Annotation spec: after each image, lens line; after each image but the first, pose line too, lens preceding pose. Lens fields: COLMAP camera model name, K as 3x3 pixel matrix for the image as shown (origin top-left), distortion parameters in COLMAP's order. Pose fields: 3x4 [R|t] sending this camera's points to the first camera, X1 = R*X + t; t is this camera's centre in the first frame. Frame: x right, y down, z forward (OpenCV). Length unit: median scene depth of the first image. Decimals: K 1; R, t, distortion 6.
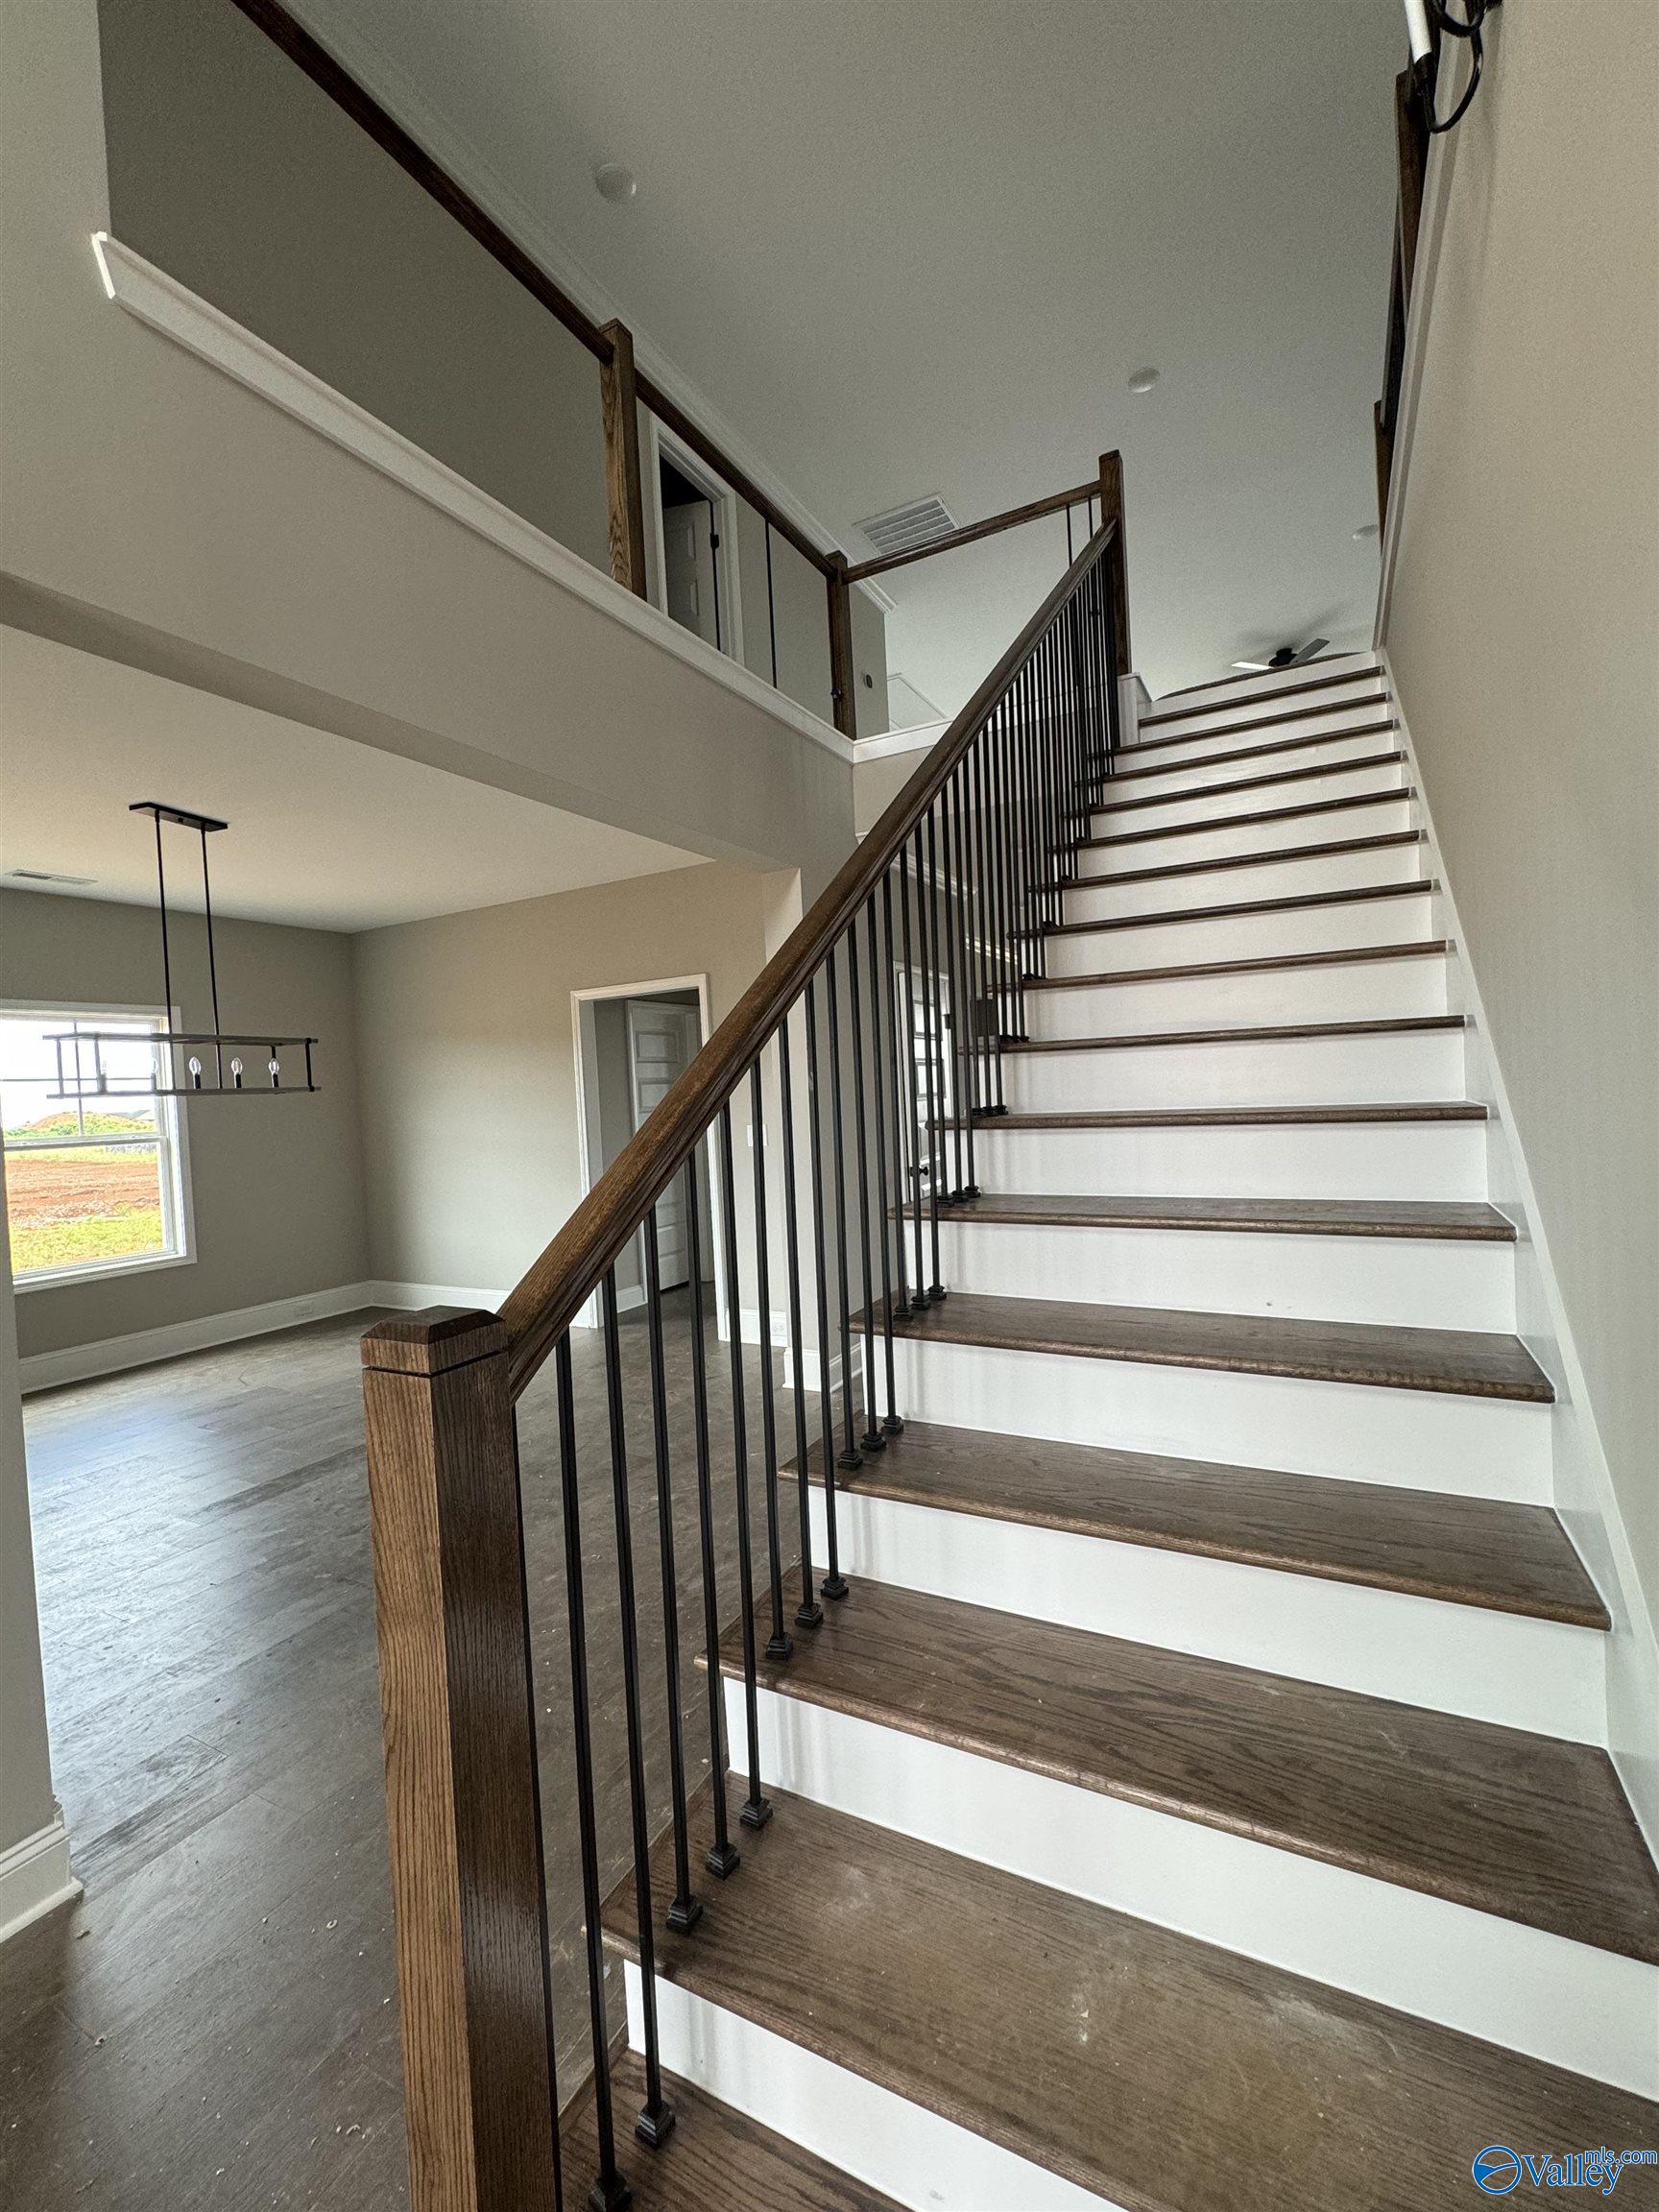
lens RADIAL K [[932.1, 0, 829.5], [0, 932.1, 1106.0], [0, 0, 1]] dist [0.000149, 0.000509]
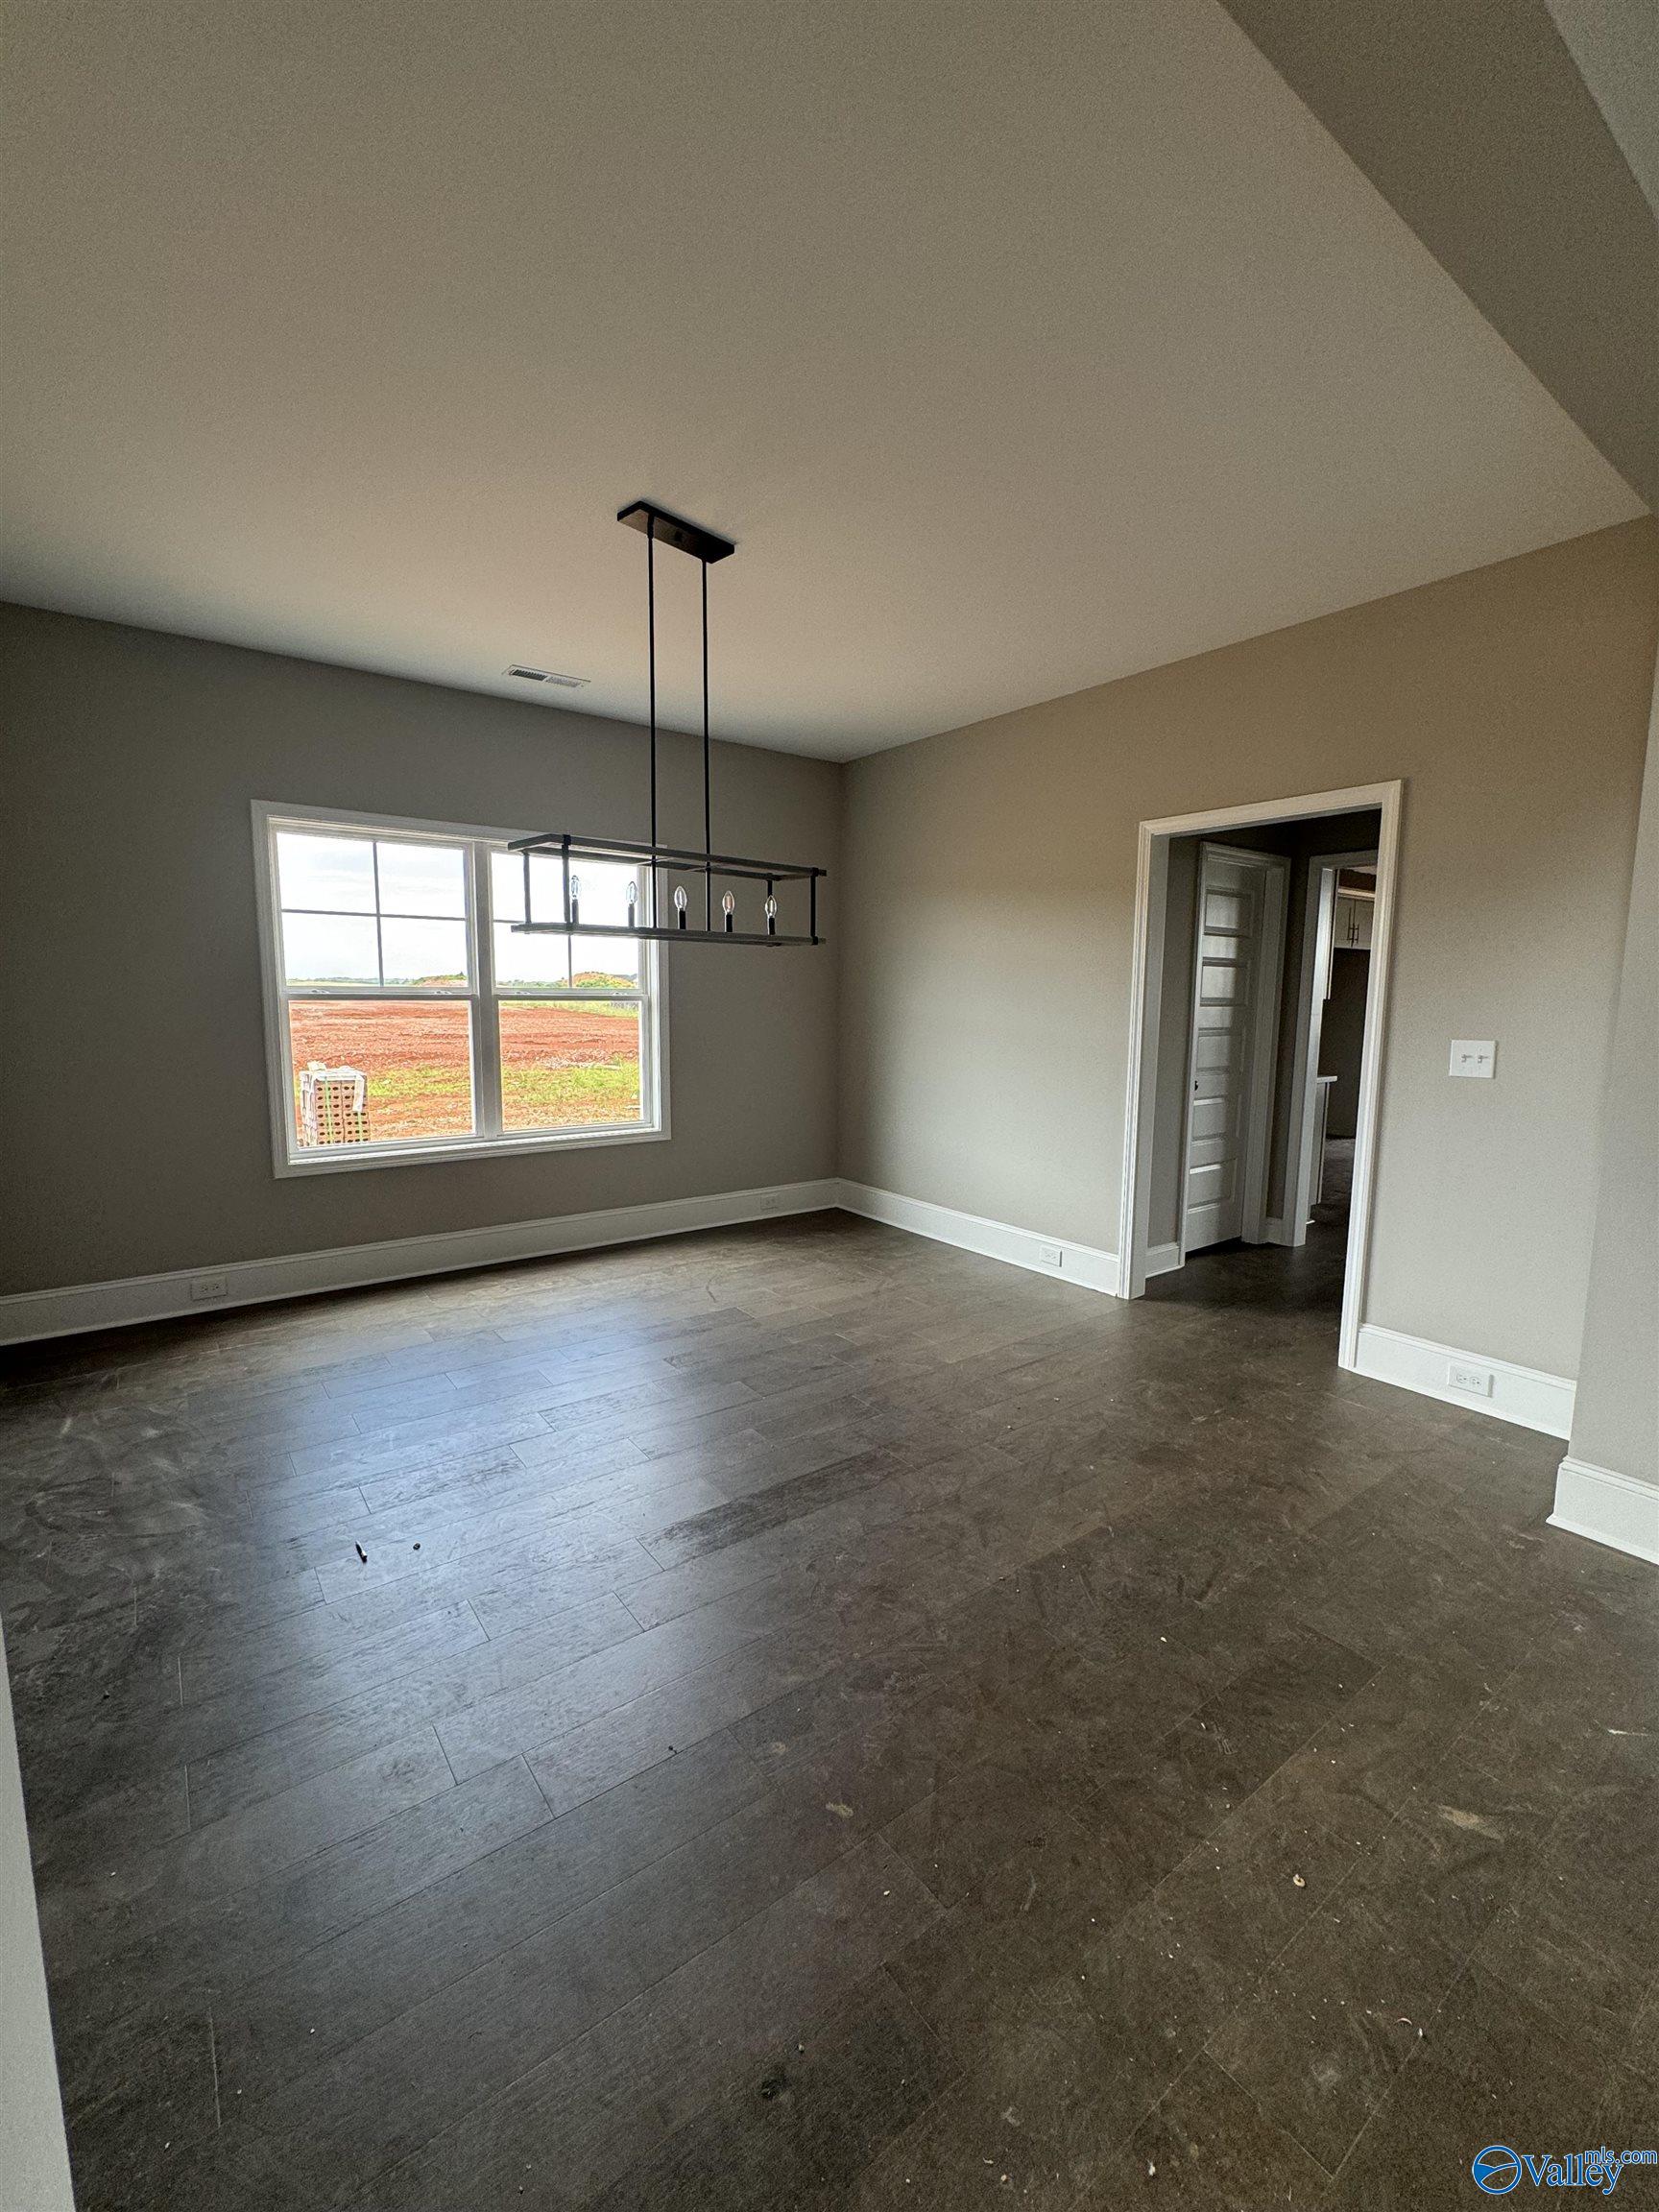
lens RADIAL K [[932.1, 0, 829.5], [0, 932.1, 1106.0], [0, 0, 1]] dist [0.000149, 0.000509]
pose [[0.905445, 0.112403, -0.409311, -0.238169], [-0.063641, 0.989350, 0.130908, 0.013071], [0.419667, -0.092481, 0.902955, 0.346415]]
